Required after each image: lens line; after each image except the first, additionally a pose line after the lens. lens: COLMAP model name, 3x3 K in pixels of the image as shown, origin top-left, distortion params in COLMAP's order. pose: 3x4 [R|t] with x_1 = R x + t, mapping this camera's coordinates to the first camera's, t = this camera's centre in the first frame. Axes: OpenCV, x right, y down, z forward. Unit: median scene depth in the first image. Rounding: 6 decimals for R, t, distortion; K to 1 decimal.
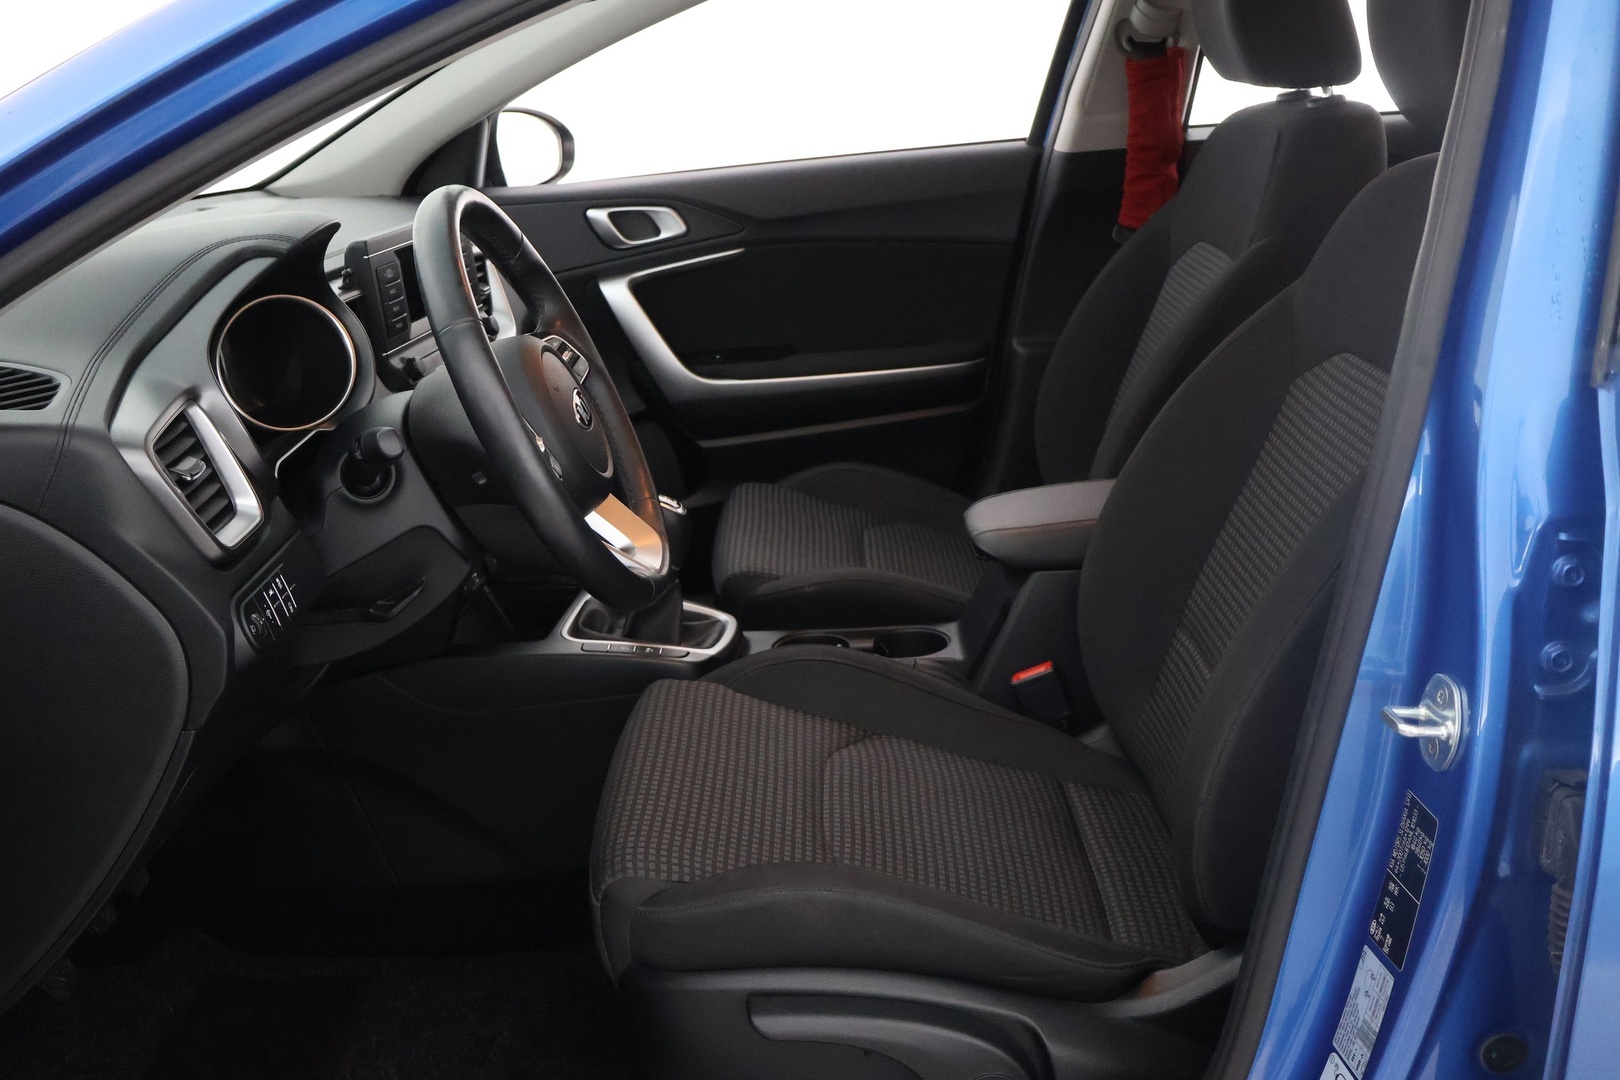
lens RADIAL K [[1689.4, 0, 810.0], [0, 1689.4, 540.0], [0, 0, 1]] dist [0.015907, 0.016676]
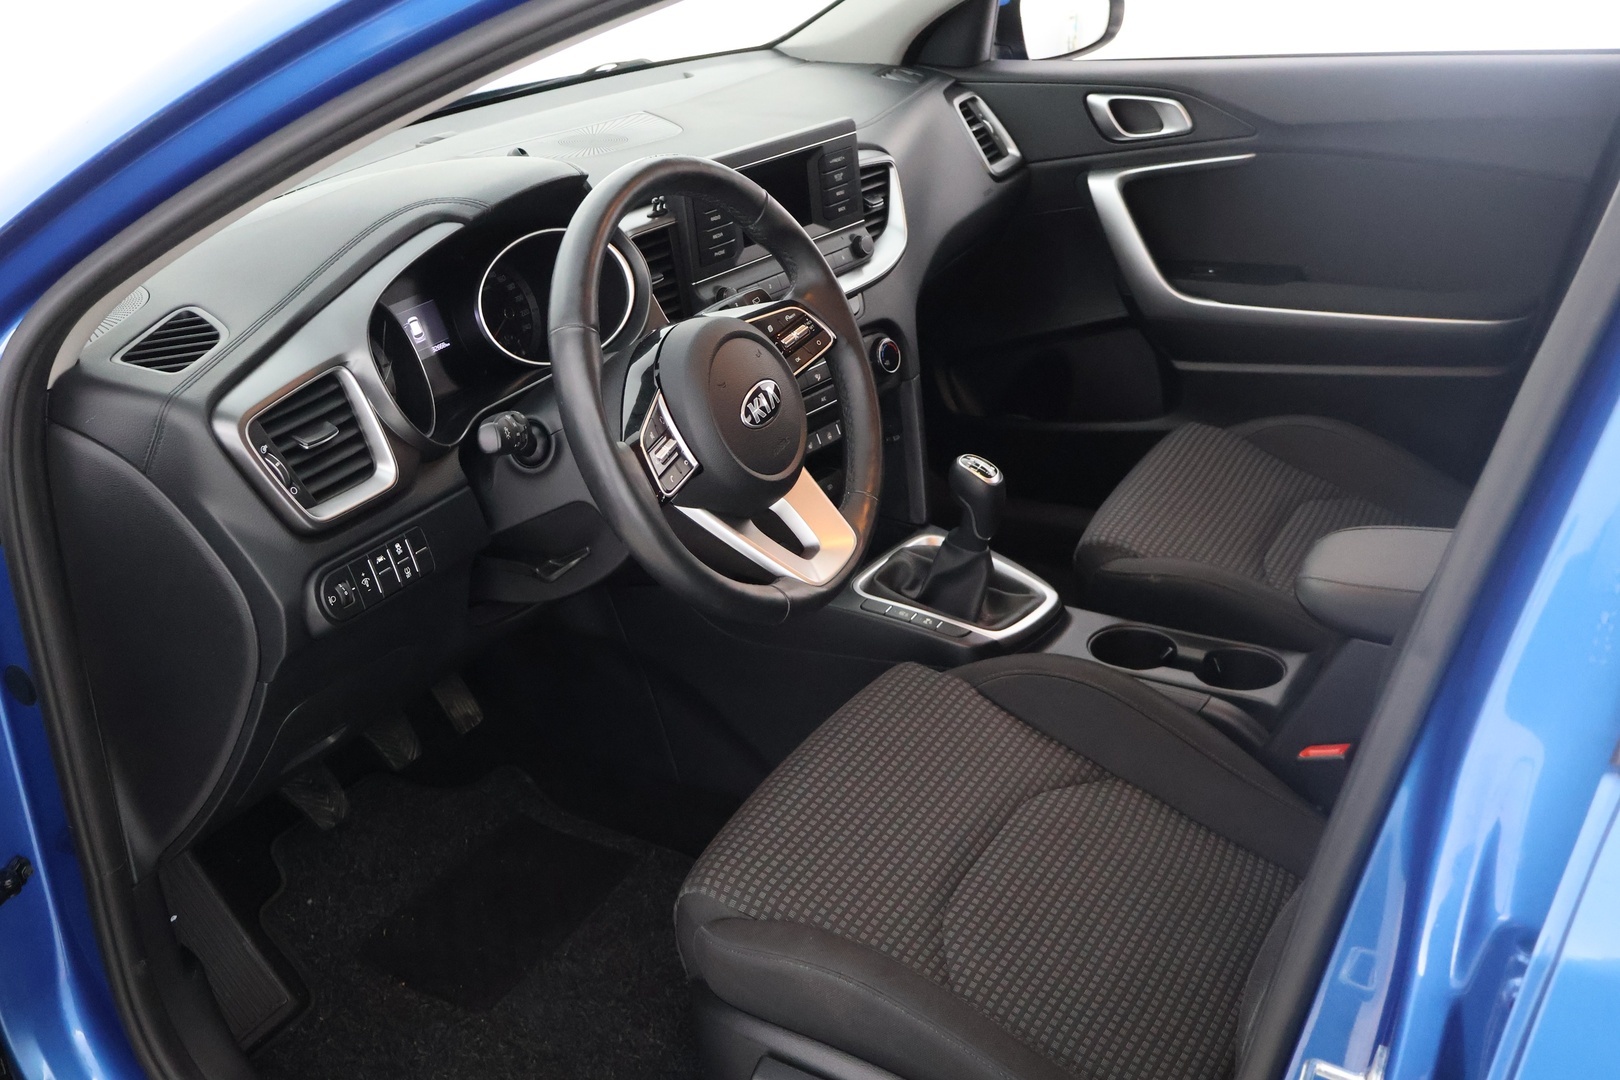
lens RADIAL K [[1689.4, 0, 810.0], [0, 1689.4, 540.0], [0, 0, 1]] dist [0.015907, 0.016676]
pose [[0.875753, 0.206271, -0.436474, 0.222237], [-0.140297, 0.973844, 0.178729, -0.123368], [0.461924, -0.095287, 0.881786, 0.119942]]
